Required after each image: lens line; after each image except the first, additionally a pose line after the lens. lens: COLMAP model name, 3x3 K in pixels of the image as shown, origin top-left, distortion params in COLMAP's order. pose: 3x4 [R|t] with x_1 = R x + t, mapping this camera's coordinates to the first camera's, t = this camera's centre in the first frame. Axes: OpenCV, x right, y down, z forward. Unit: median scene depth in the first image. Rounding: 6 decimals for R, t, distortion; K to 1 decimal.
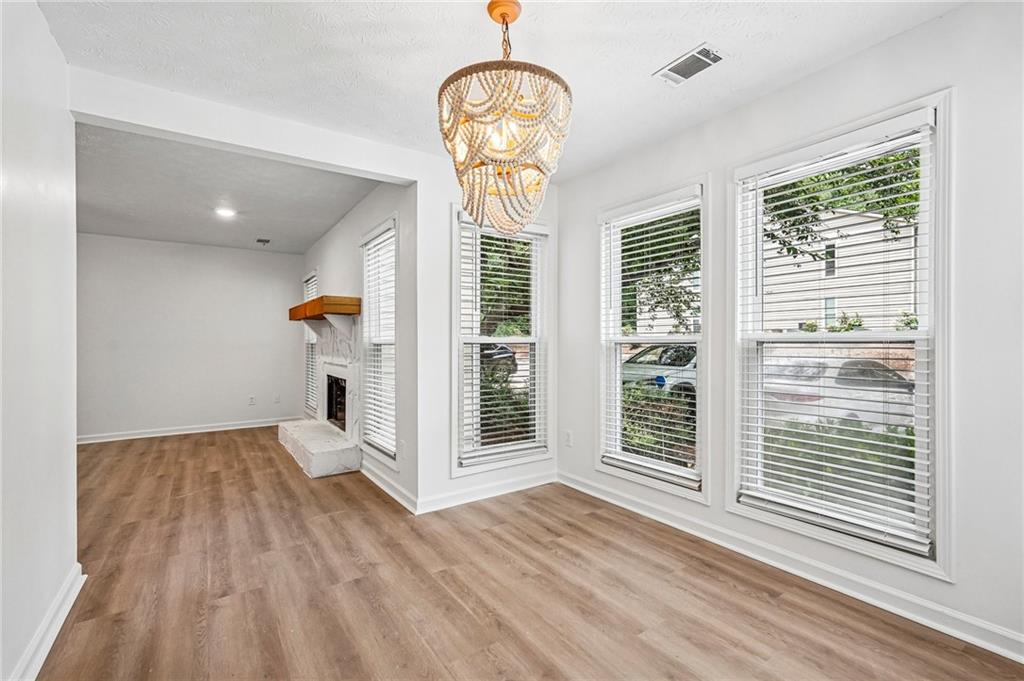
lens RADIAL K [[457.6, 0, 512.7], [0, 457.6, 344.3], [0, 0, 1]] dist [-0.009378, 0.011109]
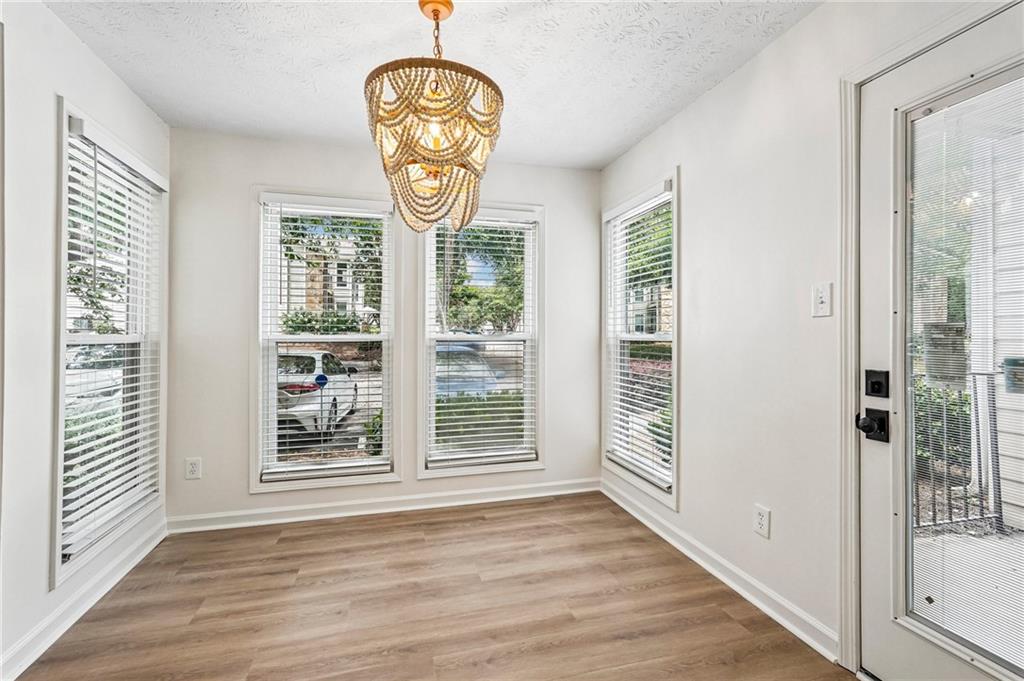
lens RADIAL K [[457.6, 0, 512.7], [0, 457.6, 335.4], [0, 0, 1]] dist [-0.006819, 0.009361]
pose [[0.317409, 0.005657, 0.948272, -0.635767], [0.003191, 0.999970, -0.007033, -0.012191], [-0.948283, 0.005259, 0.317381, 0.380439]]
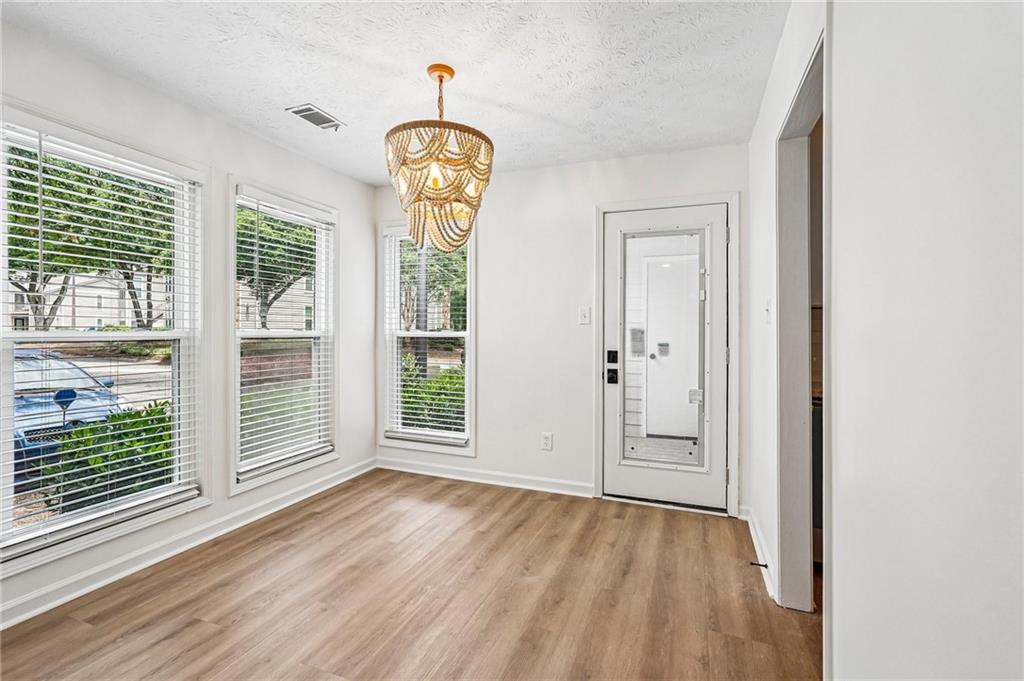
lens RADIAL K [[457.6, 0, 512.7], [0, 457.6, 335.4], [0, 0, 1]] dist [-0.006819, 0.009361]
pose [[-0.565463, -0.004193, 0.824763, -0.816136], [0.001741, 0.999979, 0.006277, -0.020288], [-0.824772, 0.004986, -0.565444, 1.094677]]
